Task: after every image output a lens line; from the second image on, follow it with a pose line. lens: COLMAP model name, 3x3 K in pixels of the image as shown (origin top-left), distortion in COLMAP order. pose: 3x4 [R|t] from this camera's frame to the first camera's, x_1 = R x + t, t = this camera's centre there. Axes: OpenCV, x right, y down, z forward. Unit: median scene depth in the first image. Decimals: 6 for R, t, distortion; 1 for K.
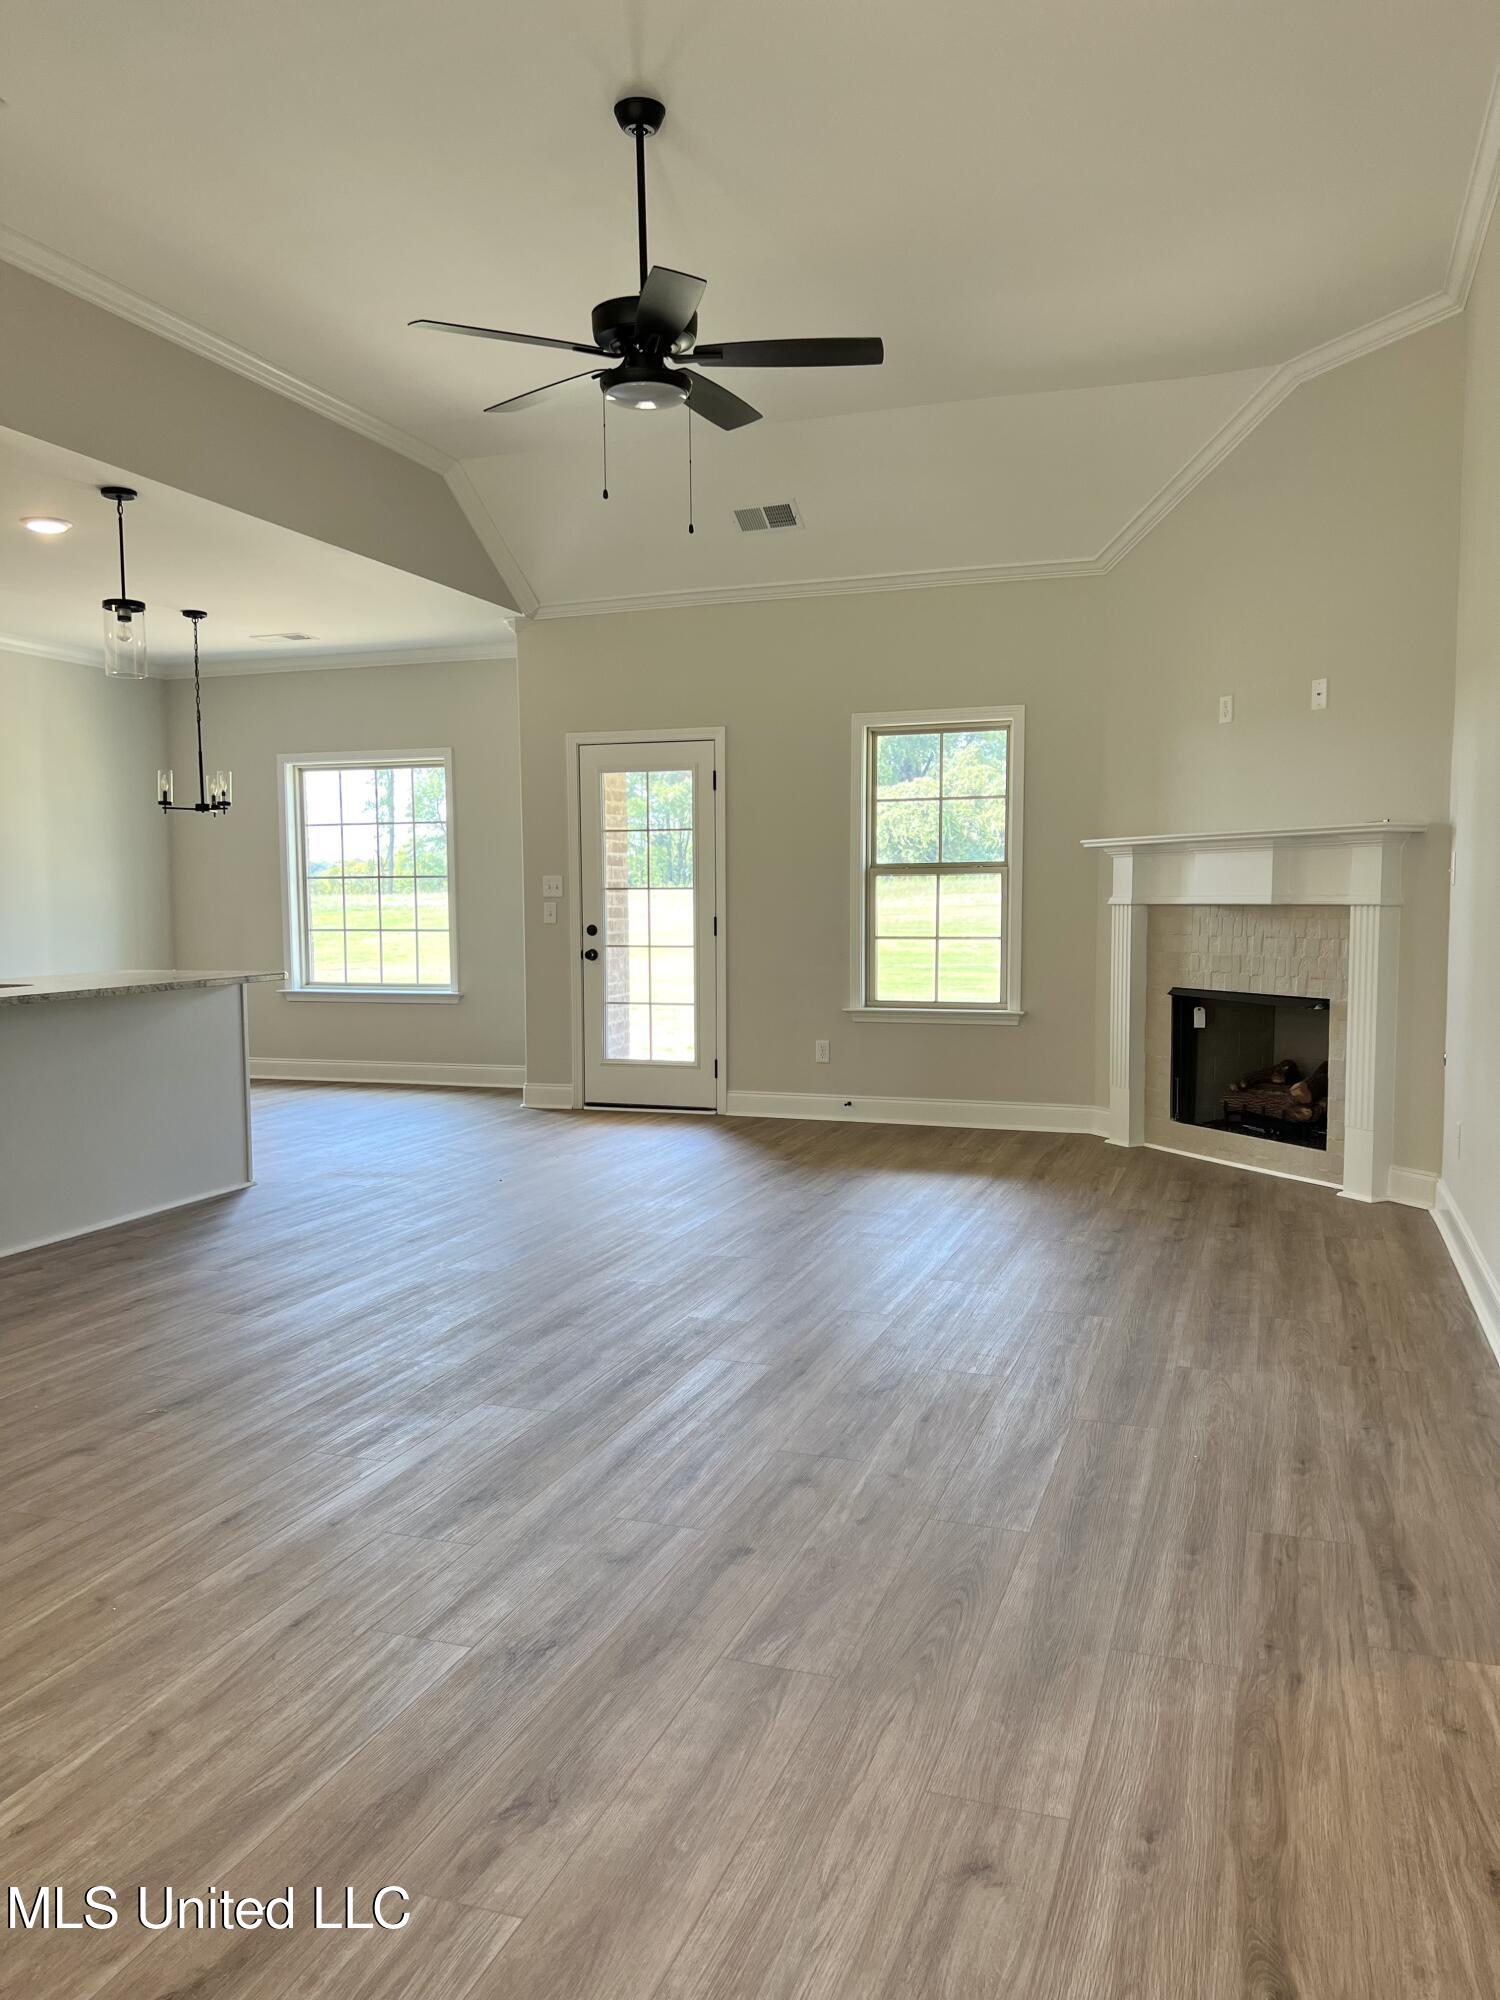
lens RADIAL K [[1490.0, 0, 751.9], [0, 1490.0, 1013.2], [0, 0, 1]] dist [0.008605, -0.010726]
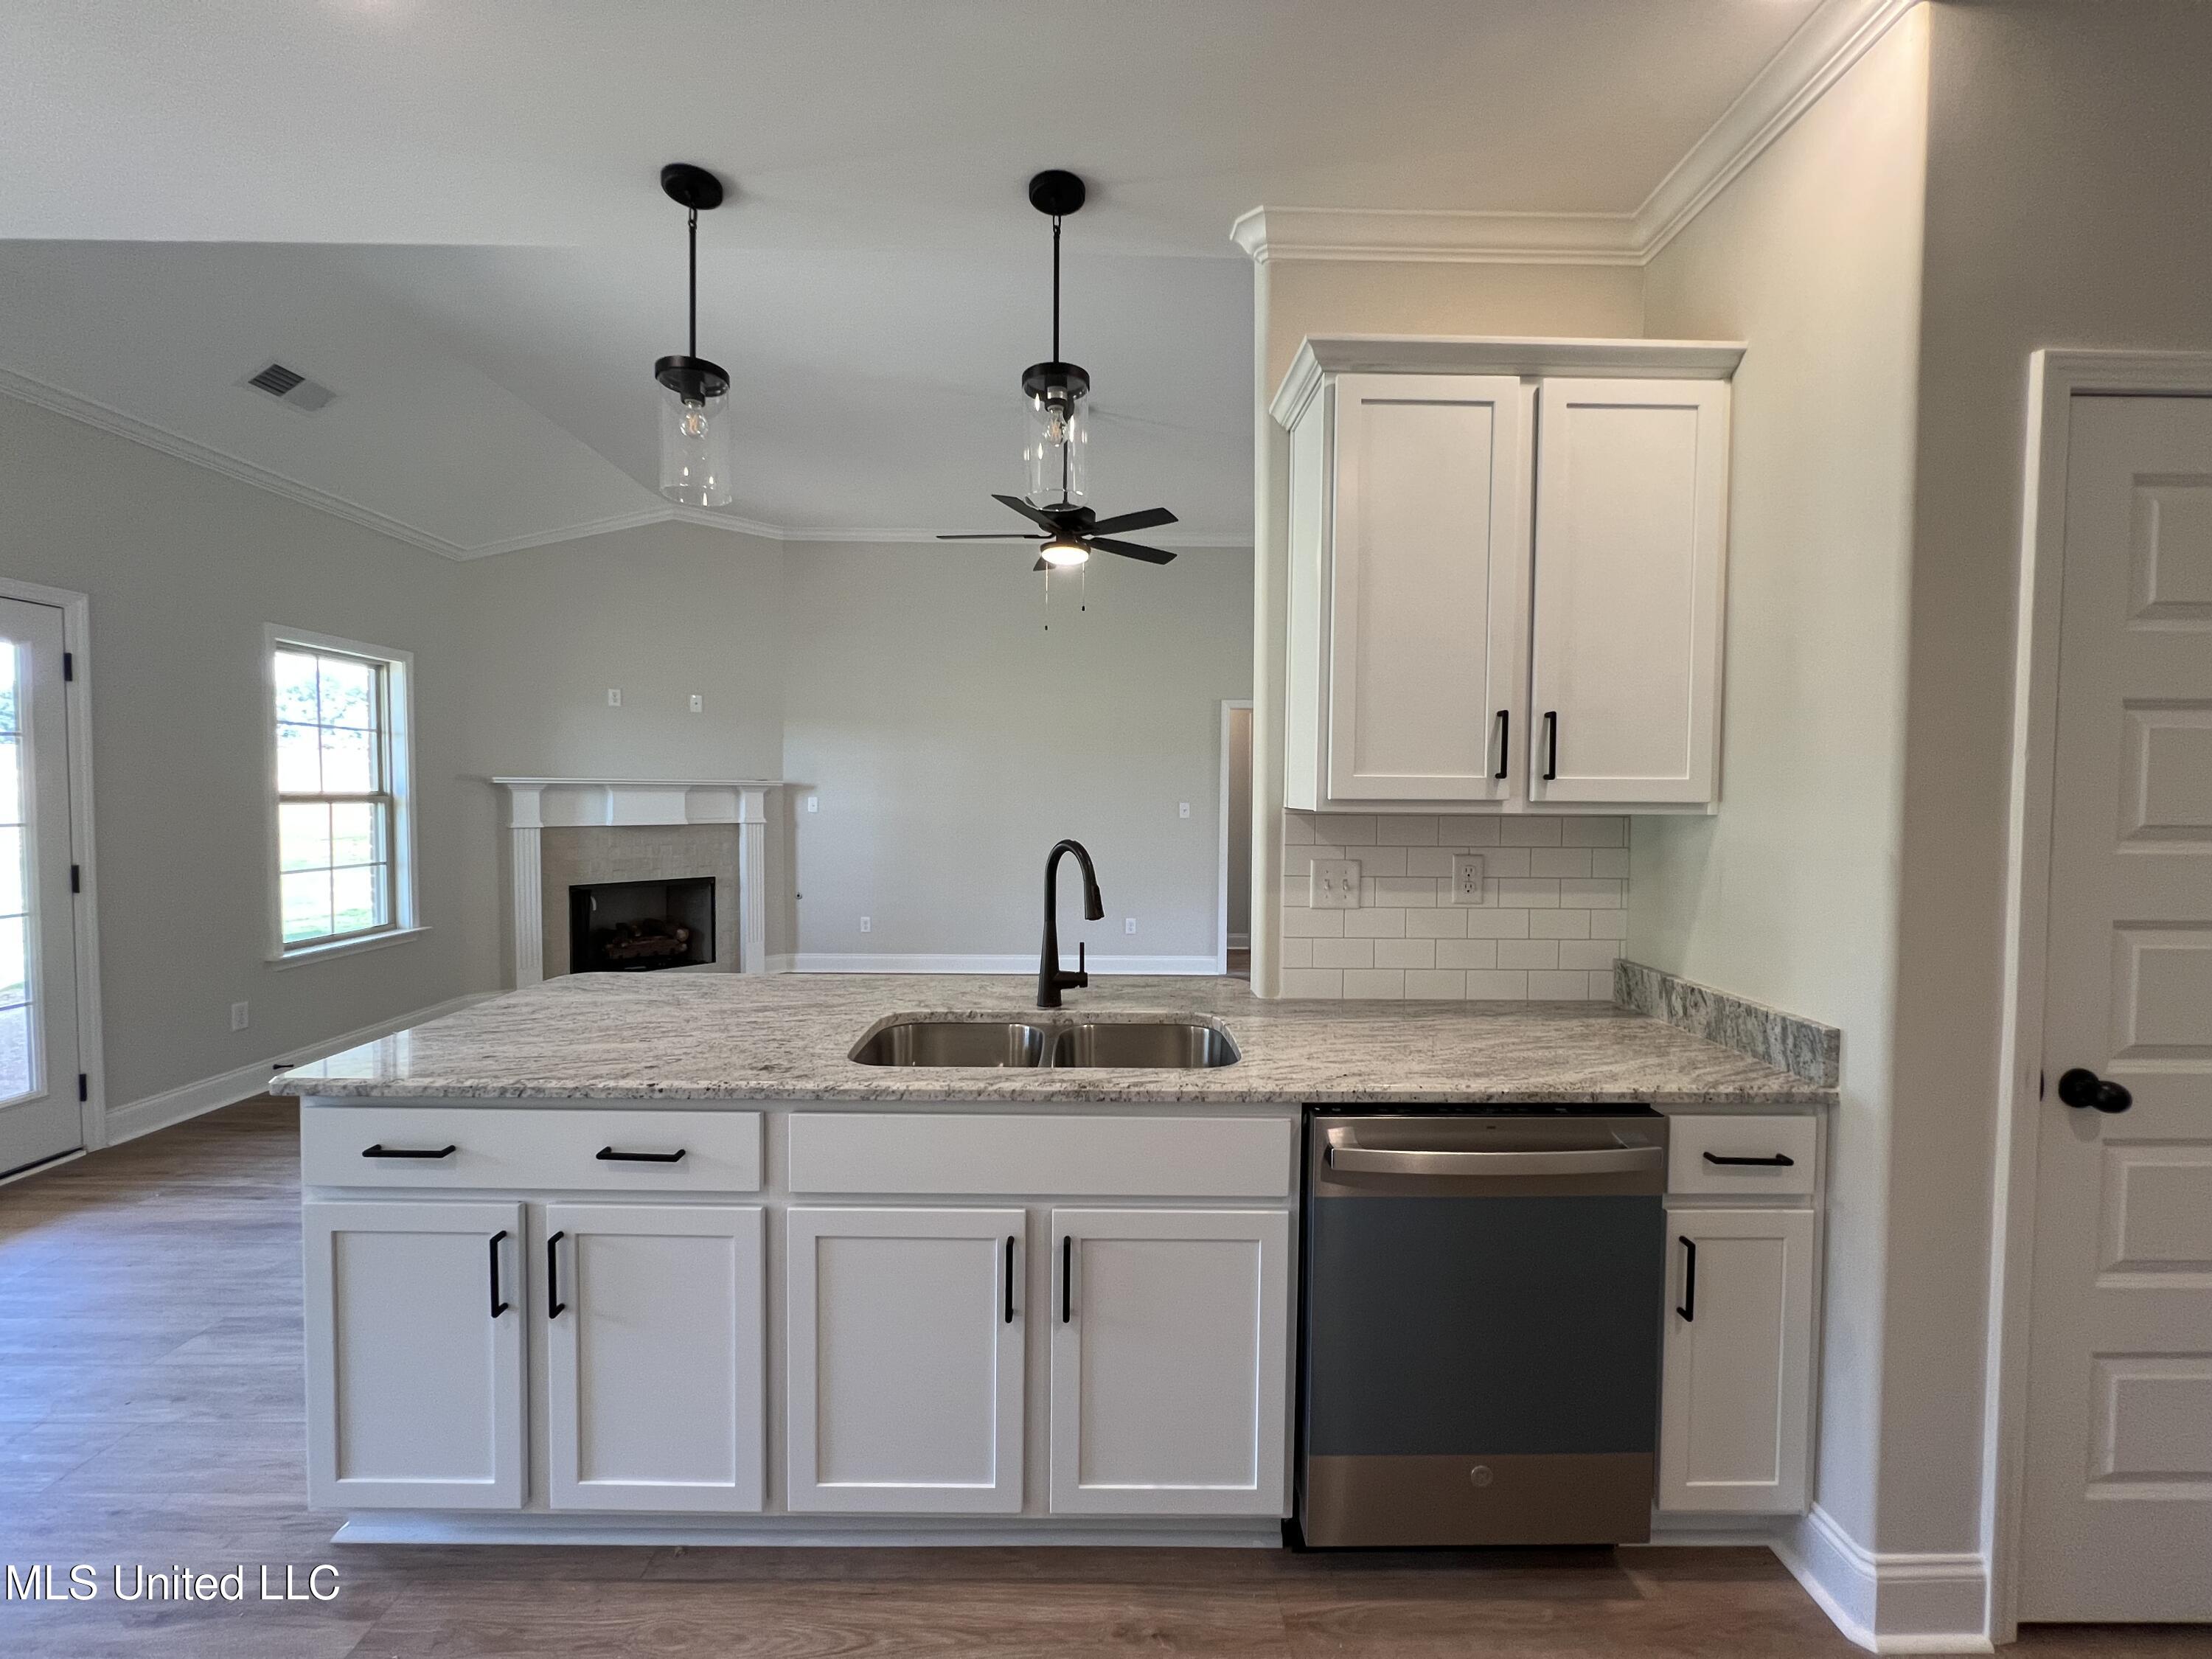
lens RADIAL K [[895.7, 0, 1111.0], [0, 895.7, 824.4], [0, 0, 1]] dist [0.000477, -0.000009]
pose [[-0.349741, -0.025121, 0.936510, -0.673589], [0.071377, 0.996020, 0.053373, -0.082651], [-0.934124, 0.085512, -0.346556, 0.804624]]
